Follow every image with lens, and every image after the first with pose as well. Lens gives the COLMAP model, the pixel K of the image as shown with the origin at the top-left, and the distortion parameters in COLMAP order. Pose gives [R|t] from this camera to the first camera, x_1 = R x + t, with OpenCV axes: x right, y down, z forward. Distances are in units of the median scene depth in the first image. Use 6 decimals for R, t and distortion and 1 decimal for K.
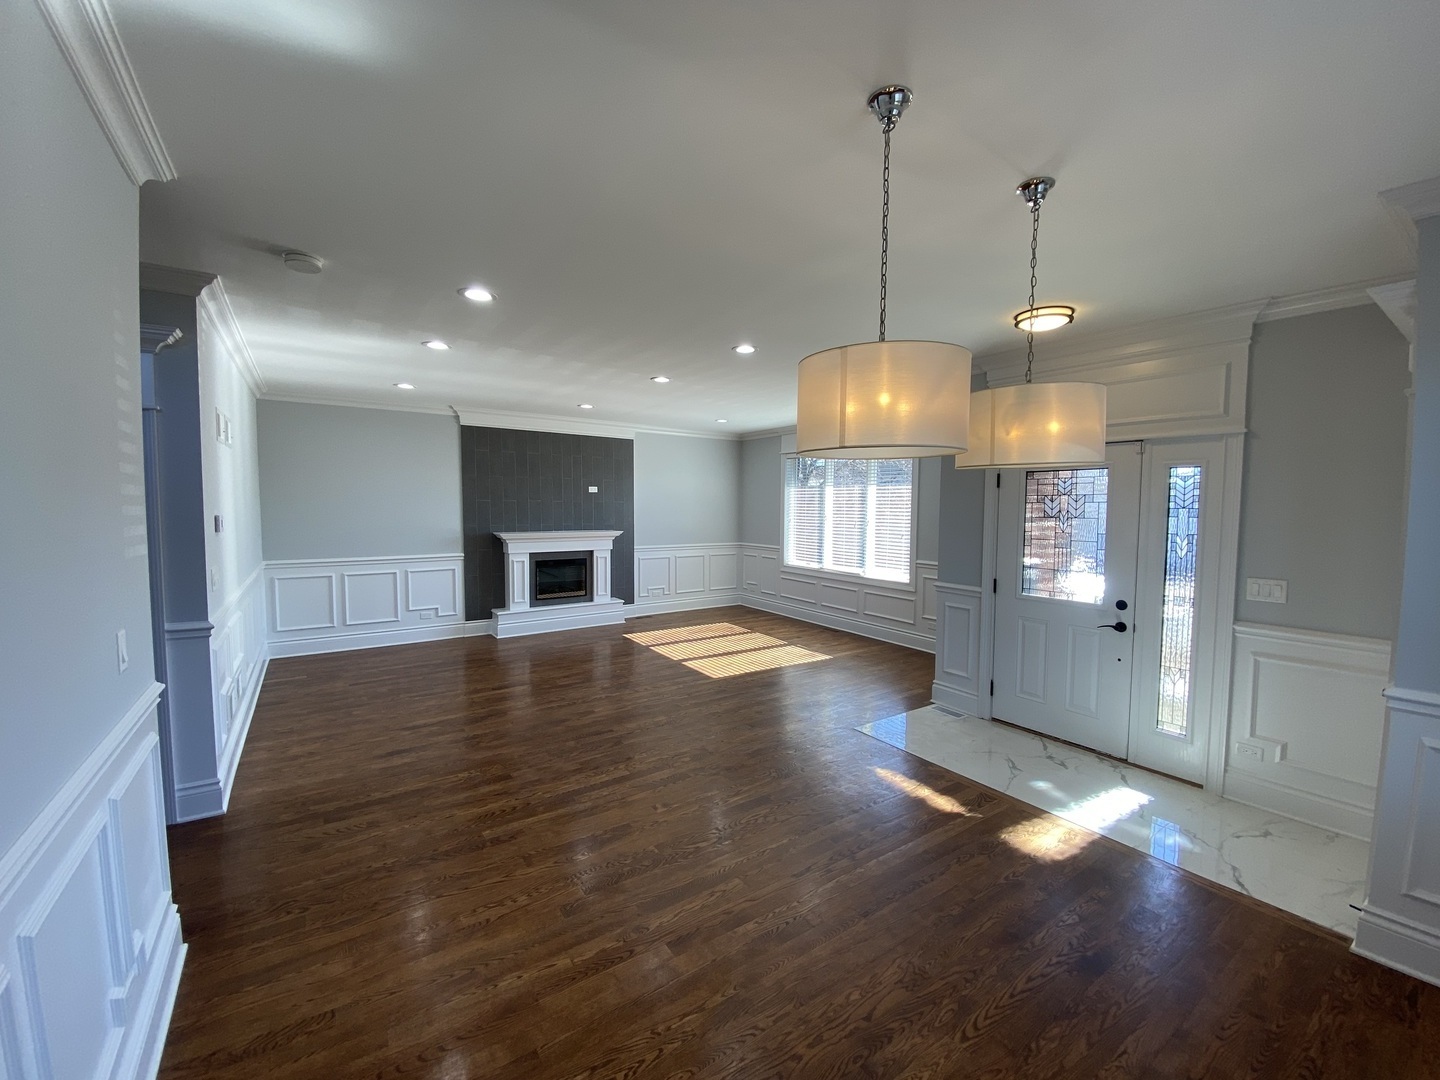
lens RADIAL K [[589.6, 0, 720.0], [0, 589.6, 540.0], [0, 0, 1]] dist [0.037504, -0.000071]
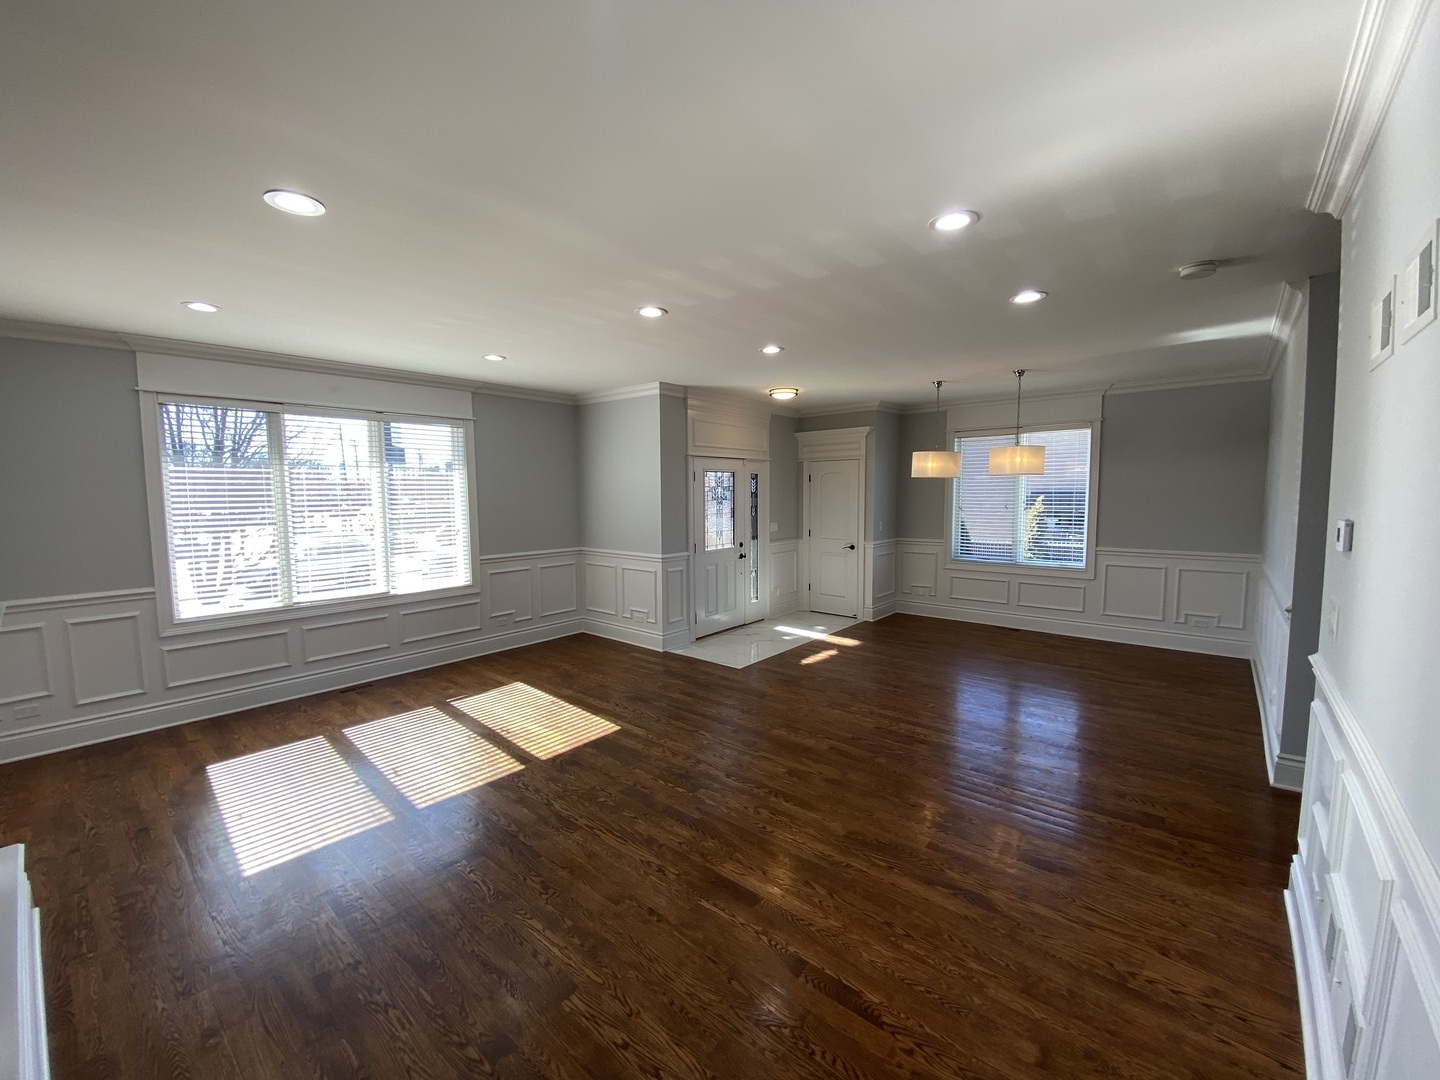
lens RADIAL K [[589.6, 0, 720.0], [0, 589.6, 540.0], [0, 0, 1]] dist [0.037504, -0.000071]
pose [[-0.275341, -0.091391, 0.956993, -0.952531], [0.063400, 0.991578, 0.112935, -0.105455], [-0.959254, 0.091769, -0.267228, 1.342663]]
